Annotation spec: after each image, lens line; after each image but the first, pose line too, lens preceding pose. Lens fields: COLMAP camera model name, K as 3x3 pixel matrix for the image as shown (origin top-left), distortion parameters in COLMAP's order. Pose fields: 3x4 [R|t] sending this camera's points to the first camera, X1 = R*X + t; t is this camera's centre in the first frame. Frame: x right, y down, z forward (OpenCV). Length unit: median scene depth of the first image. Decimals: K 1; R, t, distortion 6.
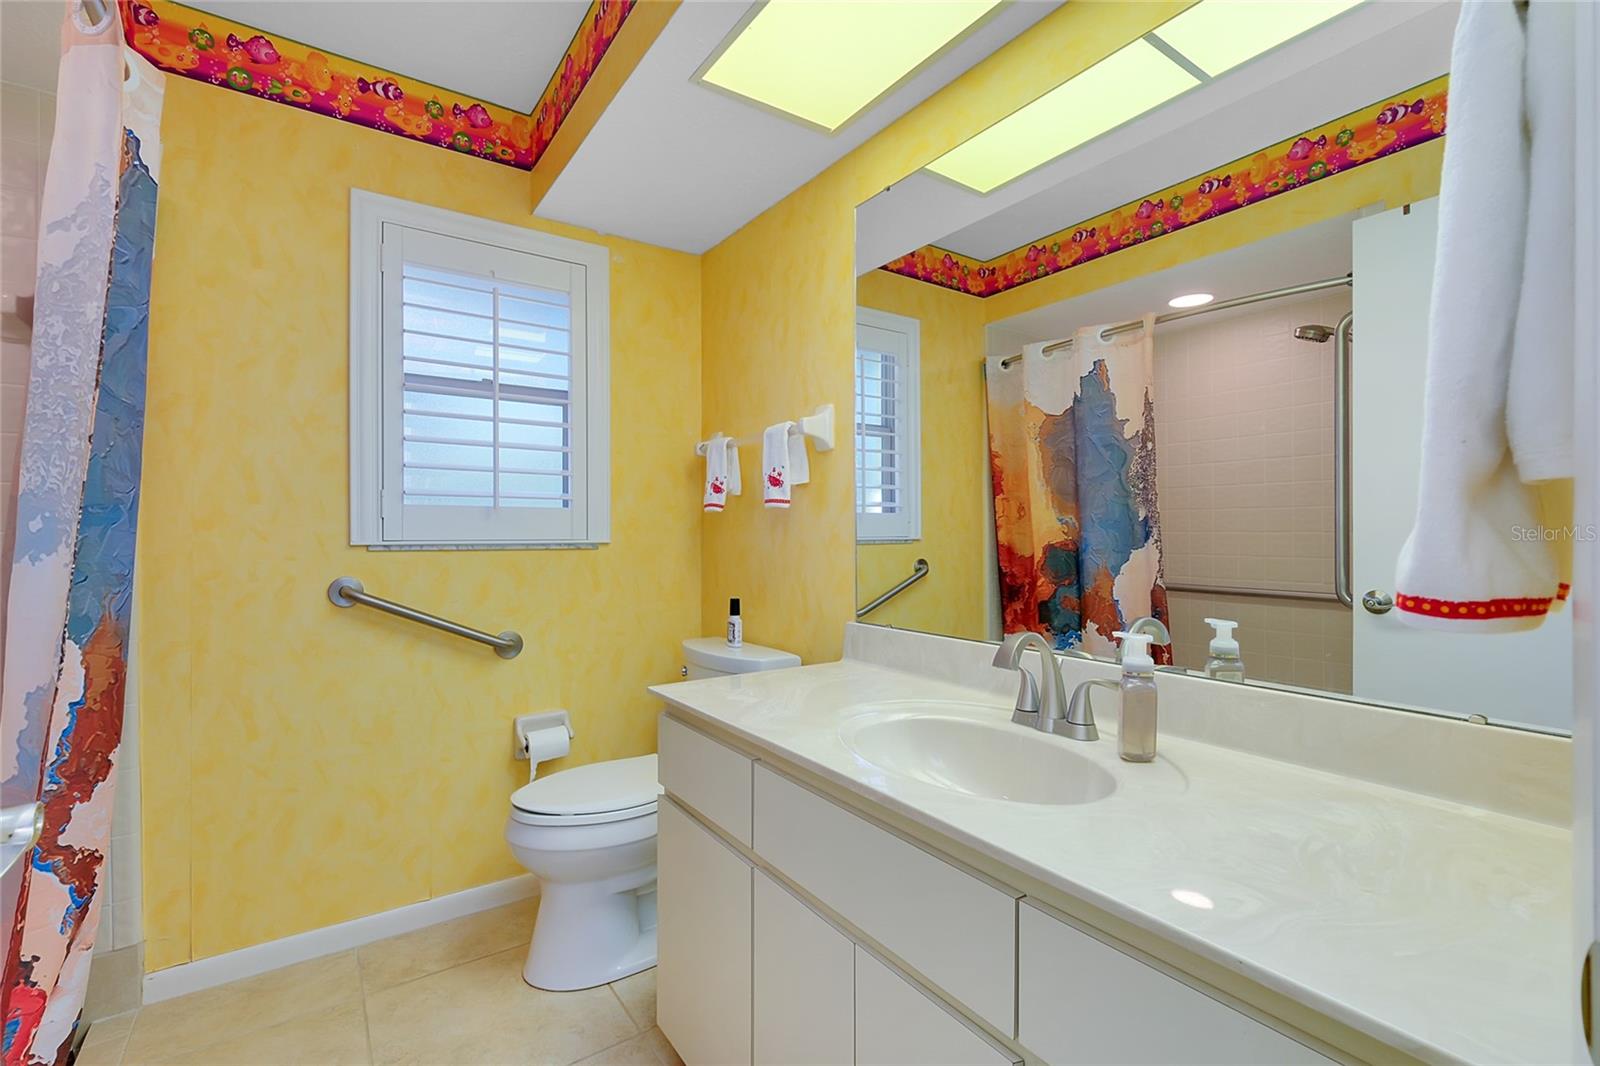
lens RADIAL K [[706.4, 0, 794.9], [0, 706.4, 532.6], [0, 0, 1]] dist [0.000951, 0.000319]
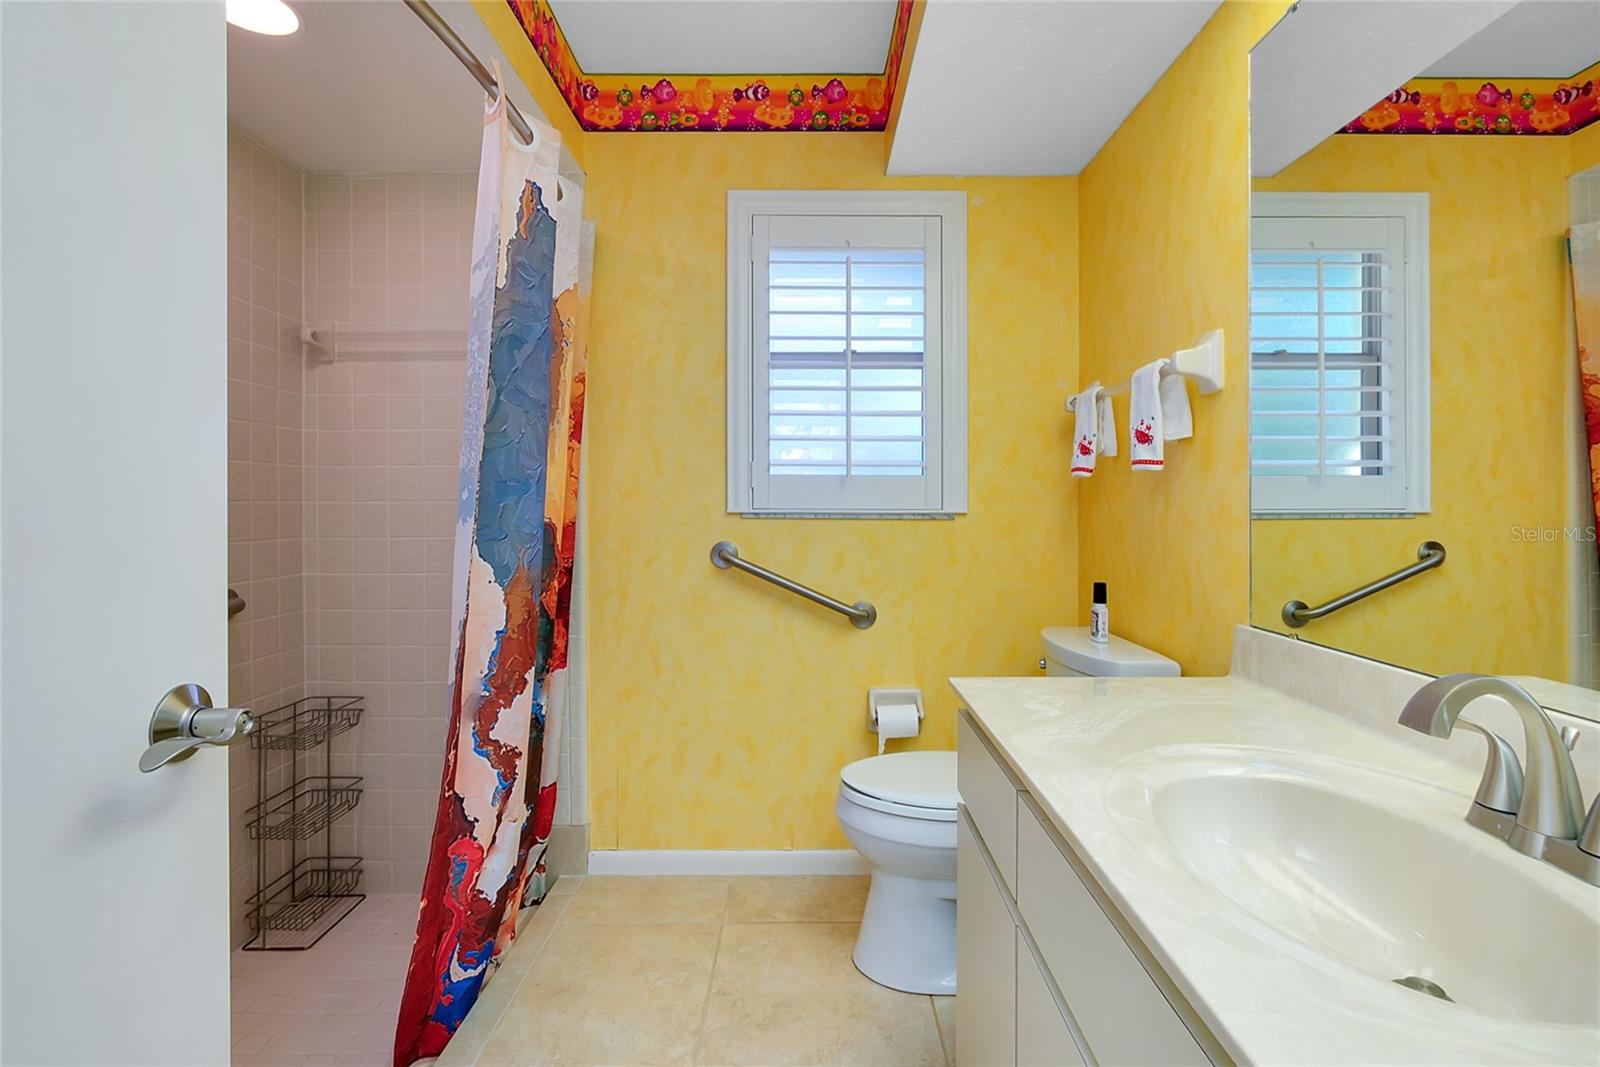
lens RADIAL K [[736.6, 0, 806.7], [0, 736.6, 503.3], [0, 0, 1]] dist [-0.001271, 0.000482]
pose [[0.828192, 0.002930, -0.560436, 0.116718], [-0.002026, 0.999995, 0.002234, 0.000051], [0.560440, -0.000715, 0.828195, 0.106240]]
